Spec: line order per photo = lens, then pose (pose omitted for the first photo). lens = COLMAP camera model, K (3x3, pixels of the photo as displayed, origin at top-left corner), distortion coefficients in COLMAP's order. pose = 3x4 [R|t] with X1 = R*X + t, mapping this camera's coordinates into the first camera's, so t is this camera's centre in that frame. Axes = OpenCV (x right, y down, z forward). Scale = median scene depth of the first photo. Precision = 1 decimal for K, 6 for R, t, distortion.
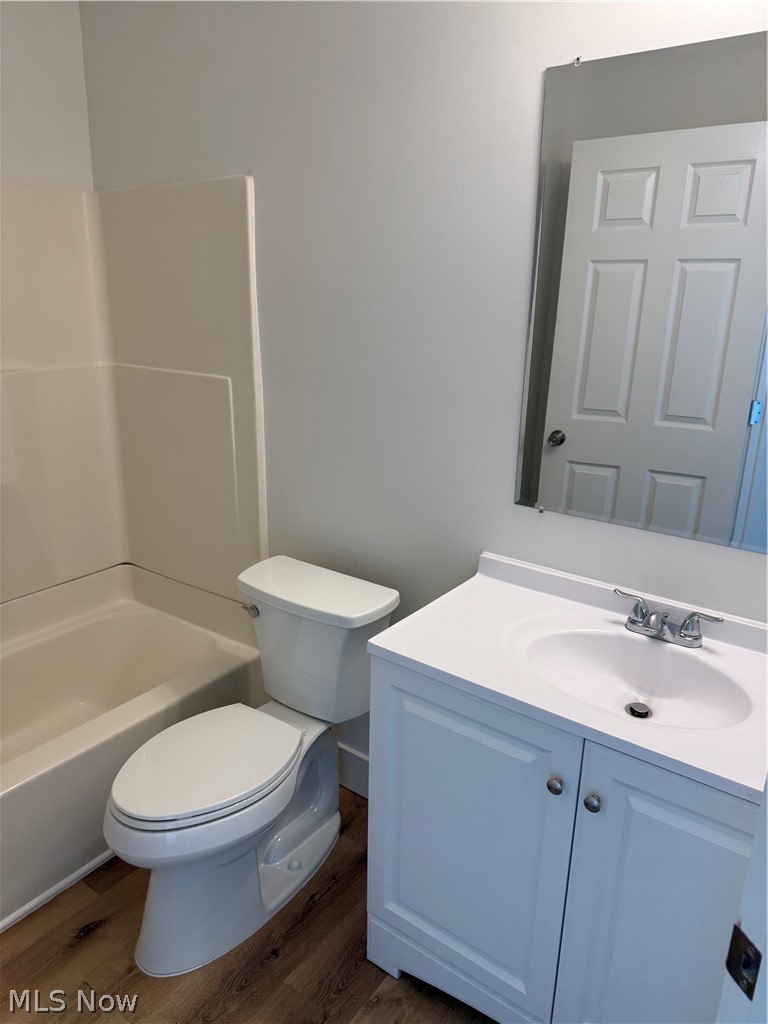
lens RADIAL K [[722.6, 0, 378.4], [0, 722.6, 513.6], [0, 0, 1]] dist [0.033609, -0.045775]
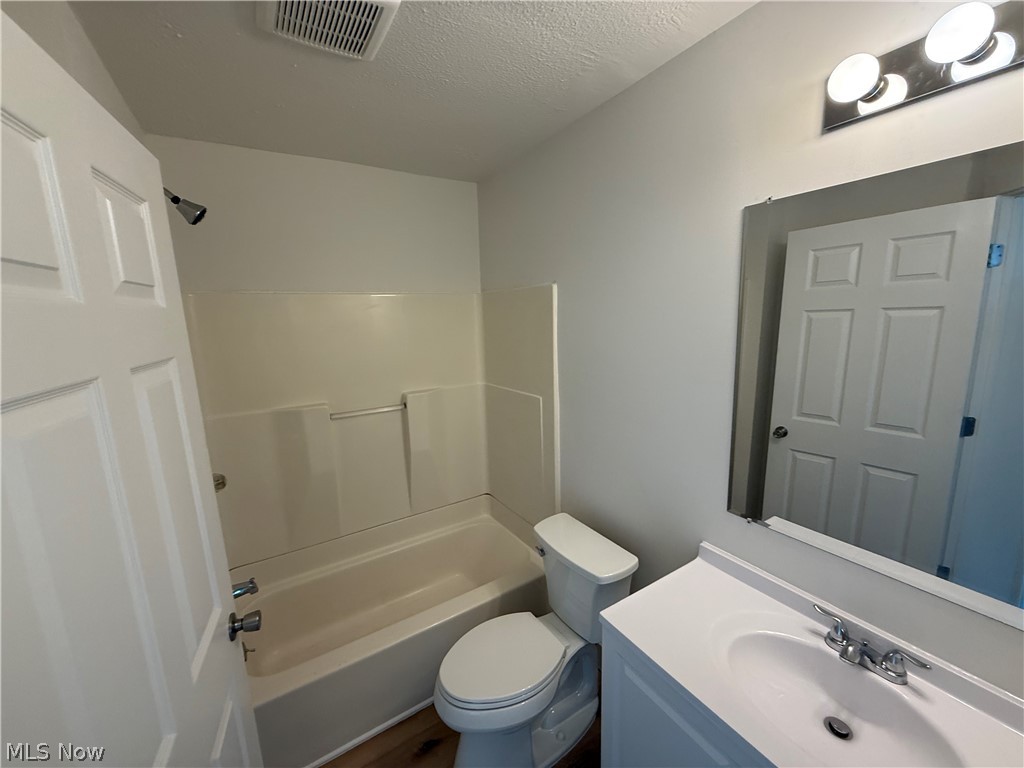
lens RADIAL K [[409.6, 0, 509.2], [0, 409.6, 386.5], [0, 0, 1]] dist [-0.003127, 0.001089]
pose [[0.930196, 0.017596, -0.366642, 0.069682], [-0.062554, 0.991838, -0.111104, -0.104157], [0.361695, 0.126283, 0.923704, 0.103945]]
